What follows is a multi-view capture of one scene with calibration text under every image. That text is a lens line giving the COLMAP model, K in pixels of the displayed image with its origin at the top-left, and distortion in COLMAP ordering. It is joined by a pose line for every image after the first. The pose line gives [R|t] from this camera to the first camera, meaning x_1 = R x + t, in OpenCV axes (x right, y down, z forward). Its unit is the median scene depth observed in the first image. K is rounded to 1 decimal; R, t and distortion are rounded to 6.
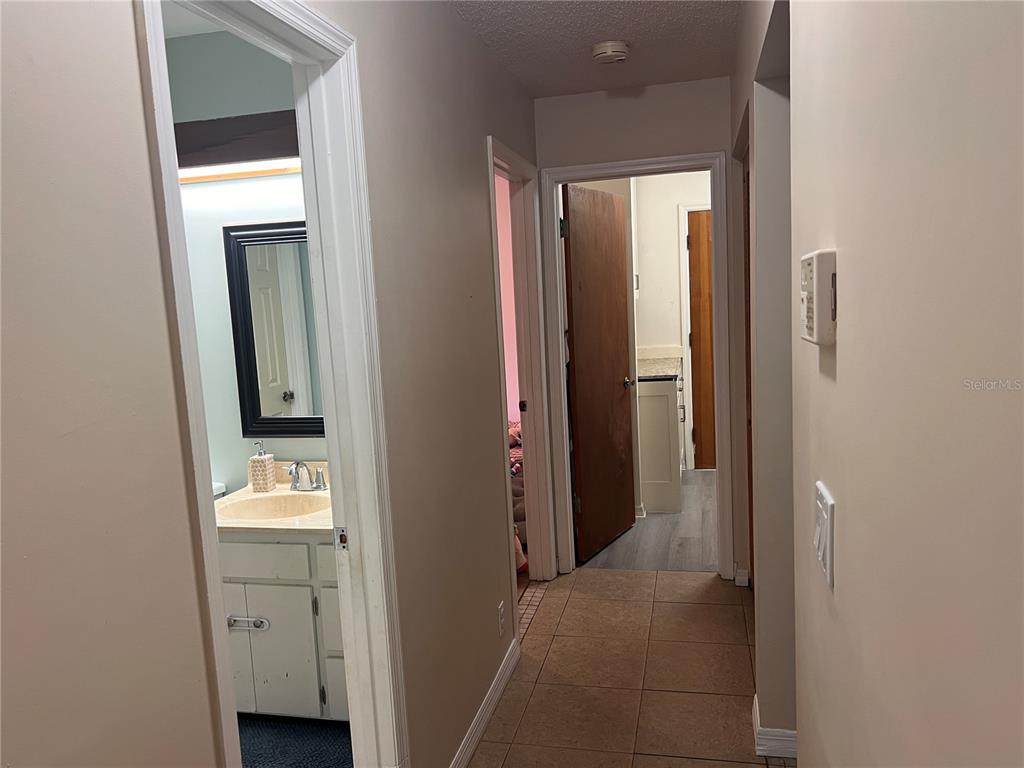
lens RADIAL K [[771.3, 0, 512.0], [0, 771.3, 384.0], [0, 0, 1]] dist [0.098528, -0.200469]
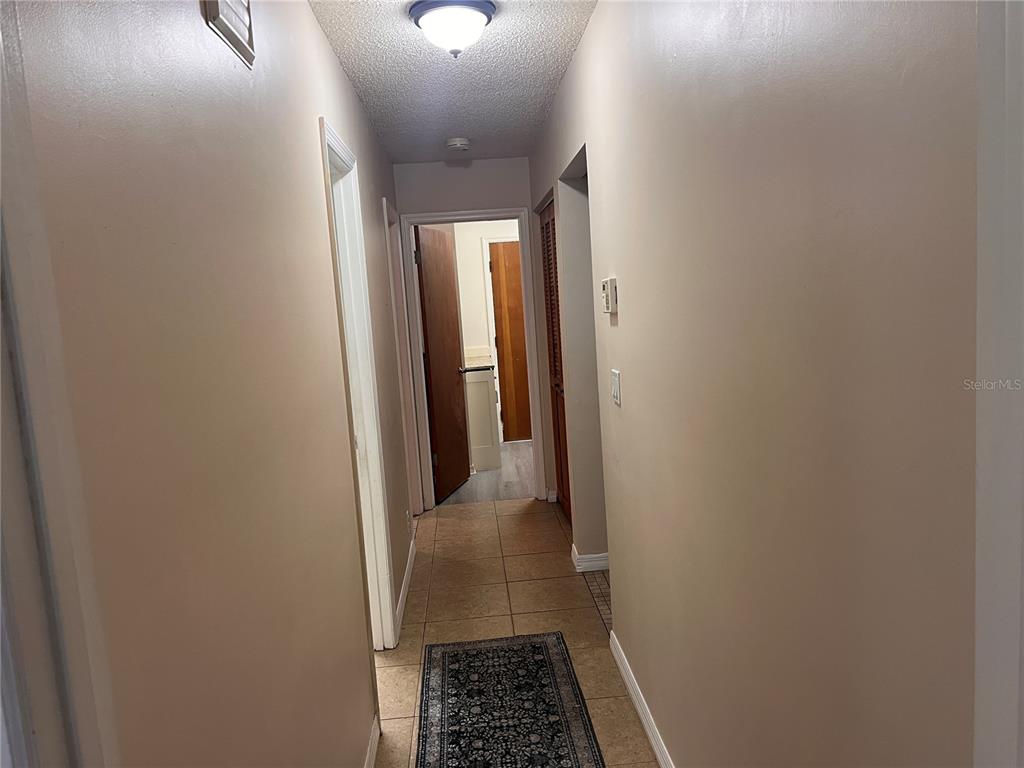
lens RADIAL K [[775.3, 0, 512.0], [0, 775.3, 384.0], [0, 0, 1]] dist [0.101646, -0.090733]
pose [[0.956682, -0.042980, 0.287945, -0.175304], [0.050317, 0.998569, -0.018126, 0.055436], [-0.286754, 0.031829, 0.957475, -0.356634]]
